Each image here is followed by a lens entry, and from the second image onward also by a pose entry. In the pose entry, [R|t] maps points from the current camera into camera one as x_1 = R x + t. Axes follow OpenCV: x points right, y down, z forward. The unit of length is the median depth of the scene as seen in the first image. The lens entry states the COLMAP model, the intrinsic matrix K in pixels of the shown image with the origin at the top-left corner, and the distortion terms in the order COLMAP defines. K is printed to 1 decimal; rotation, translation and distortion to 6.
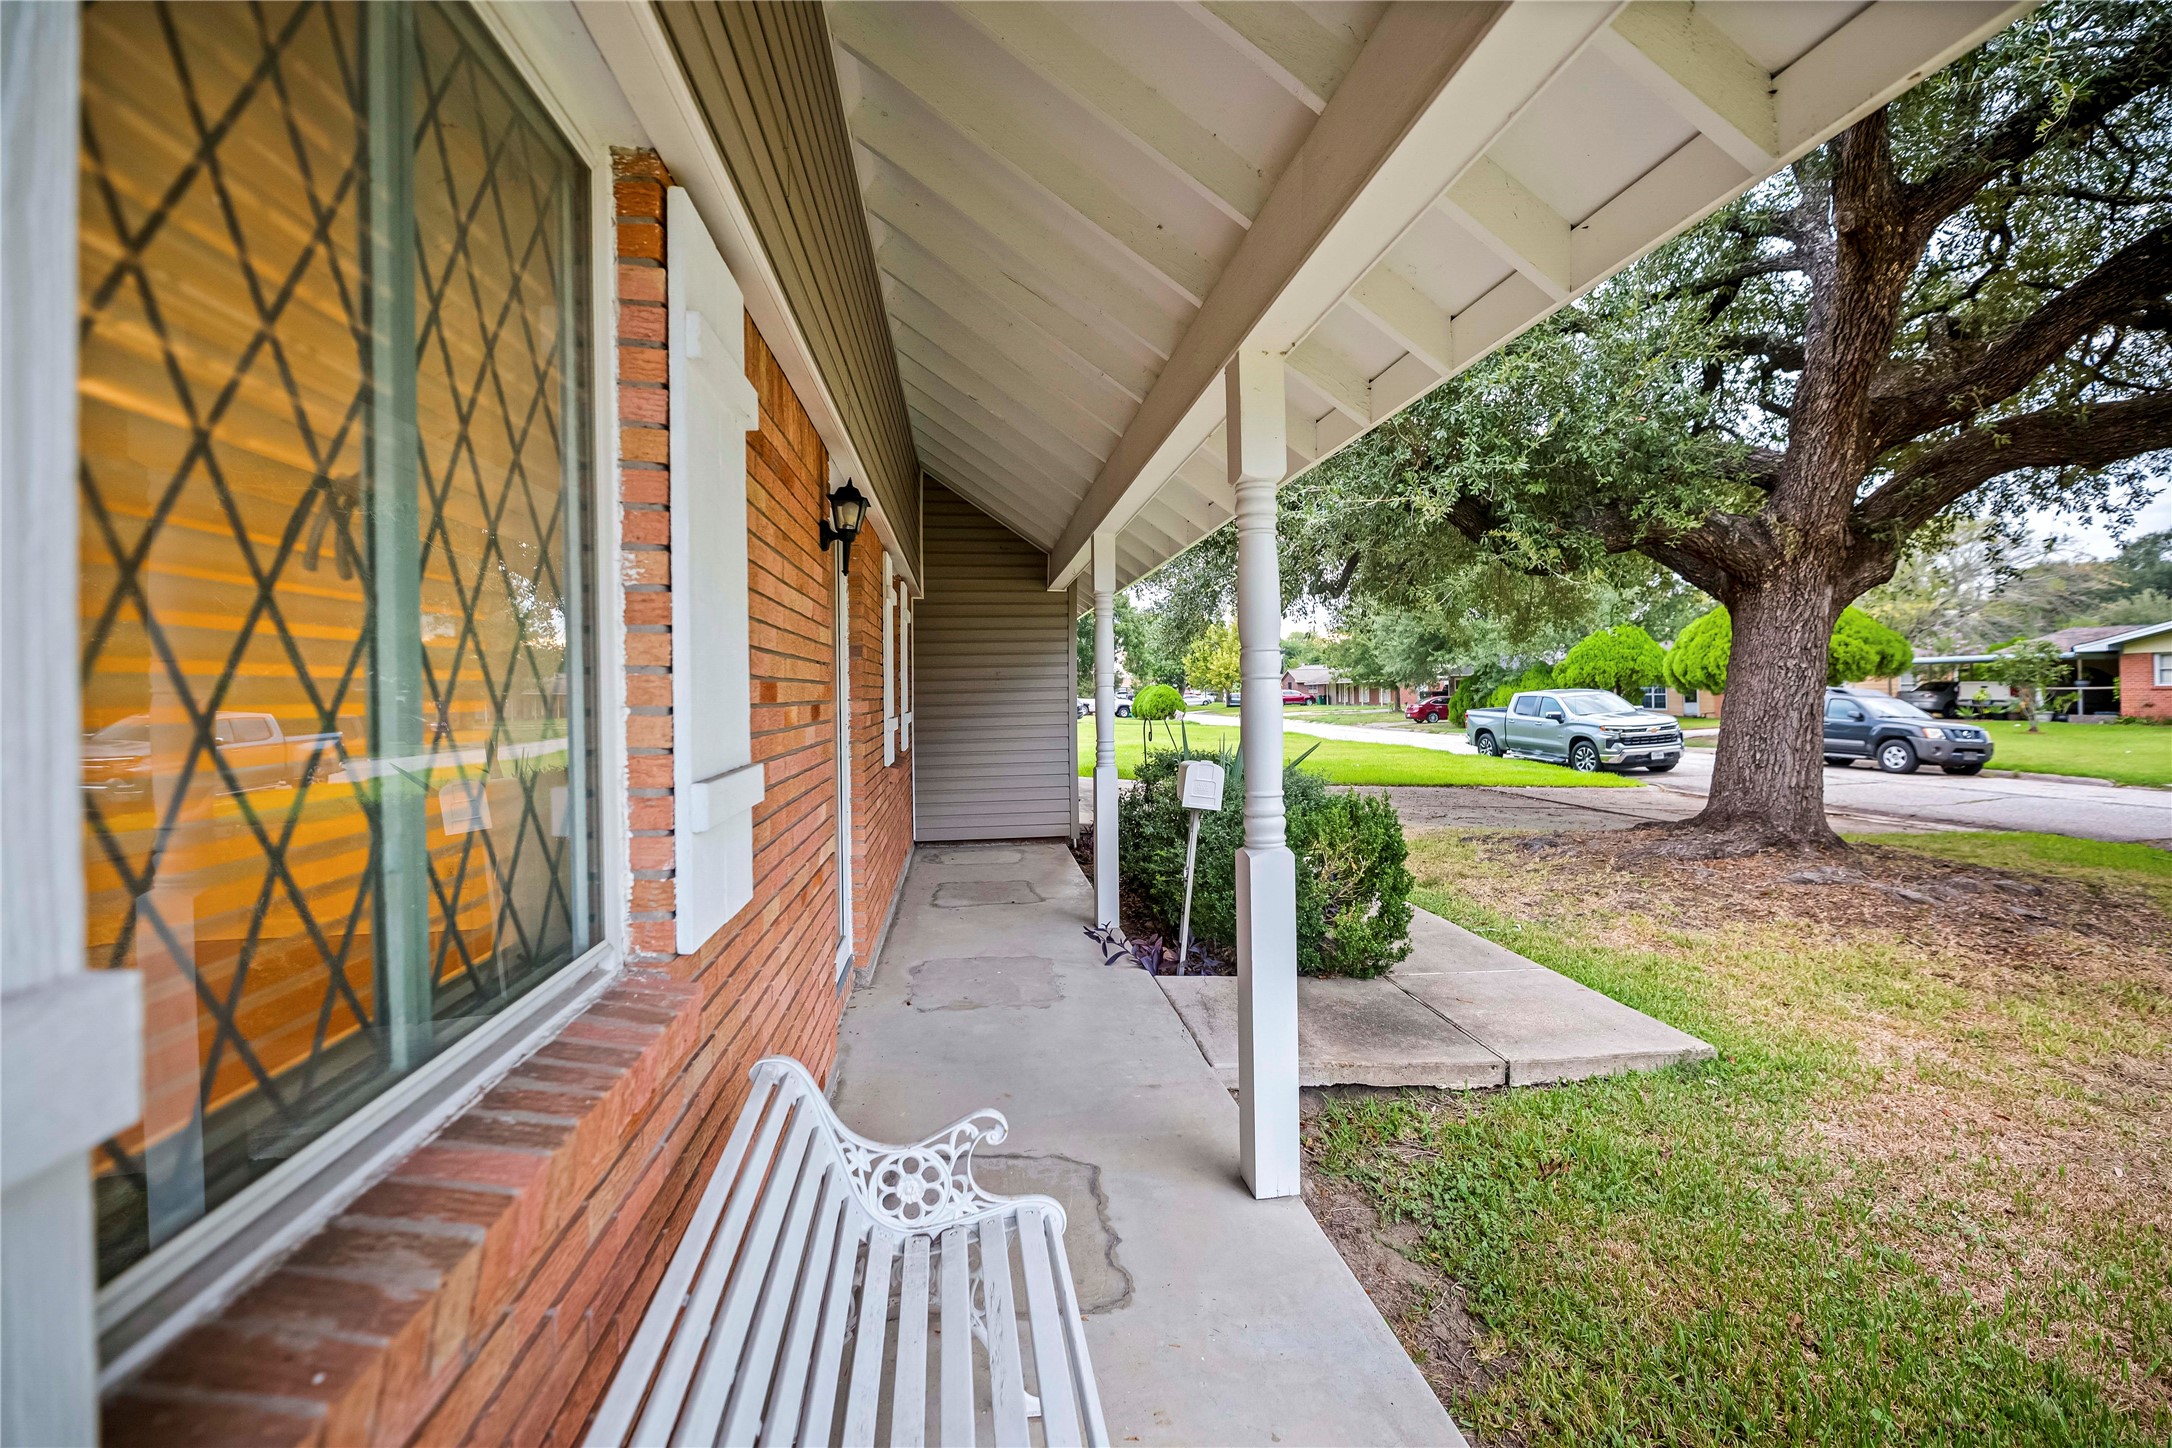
lens RADIAL K [[898.8, 0, 1117.2], [0, 898.8, 682.8], [0, 0, 1]] dist [-0.001536, -0.003540]
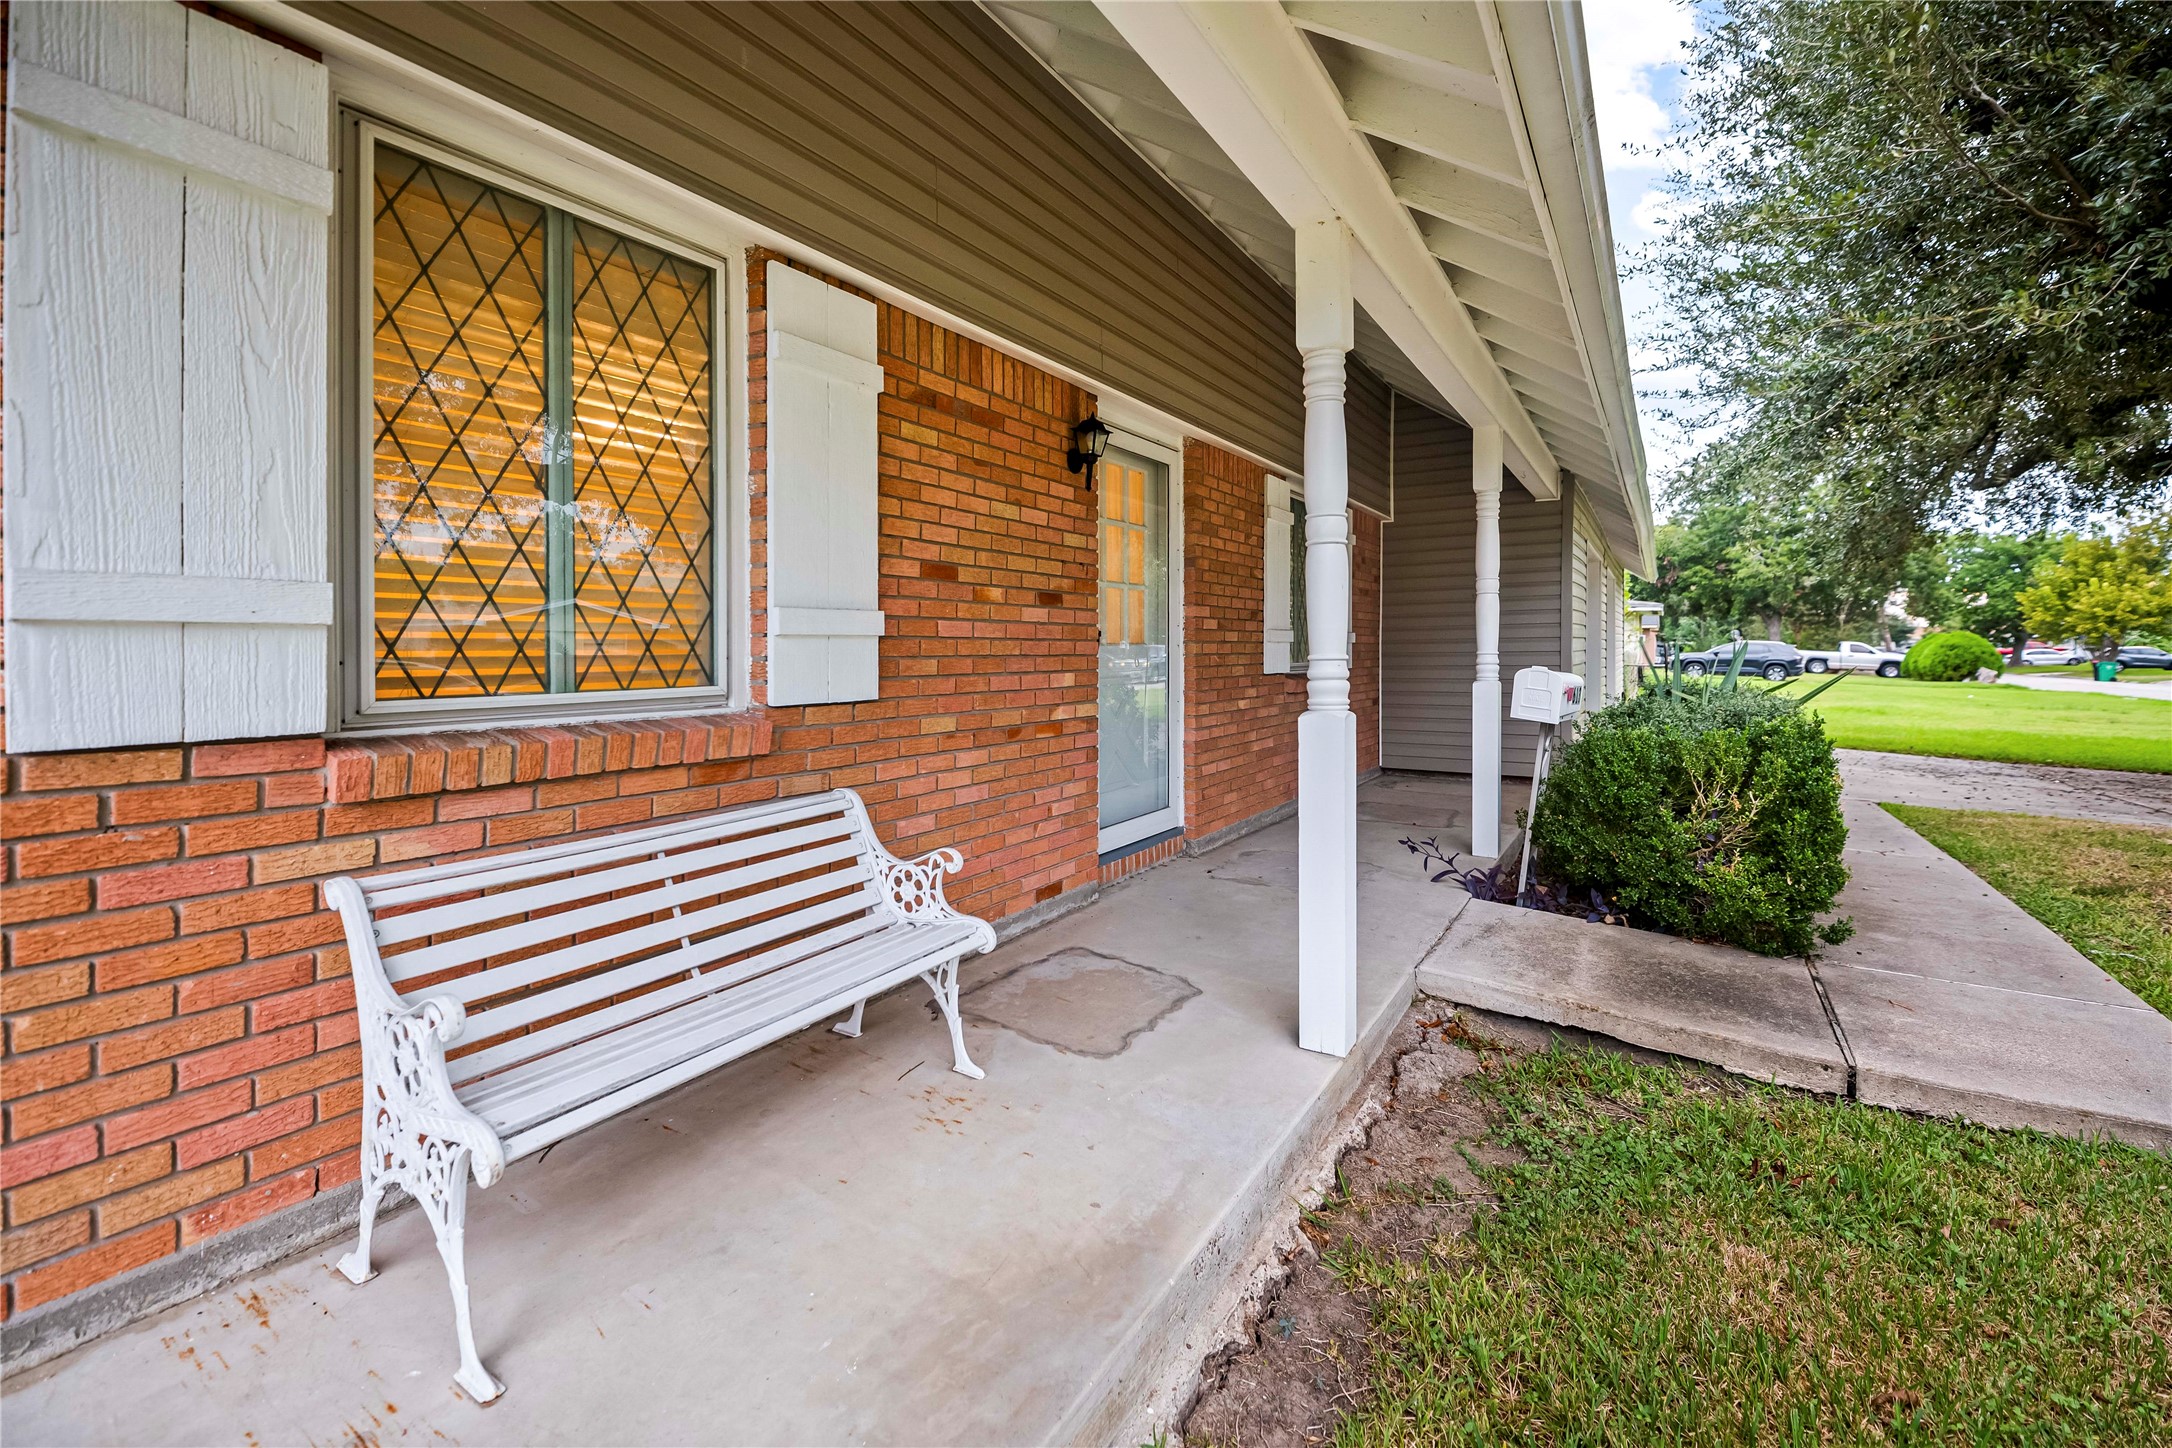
lens RADIAL K [[937.8, 0, 1087.5], [0, 937.8, 639.2], [0, 0, 1]] dist [-0.000409, -0.003961]
pose [[0.749709, -0.003092, -0.661761, 0.655225], [0.005043, 0.999987, 0.001041, 0.099183], [0.661749, -0.004118, 0.749714, 0.031876]]
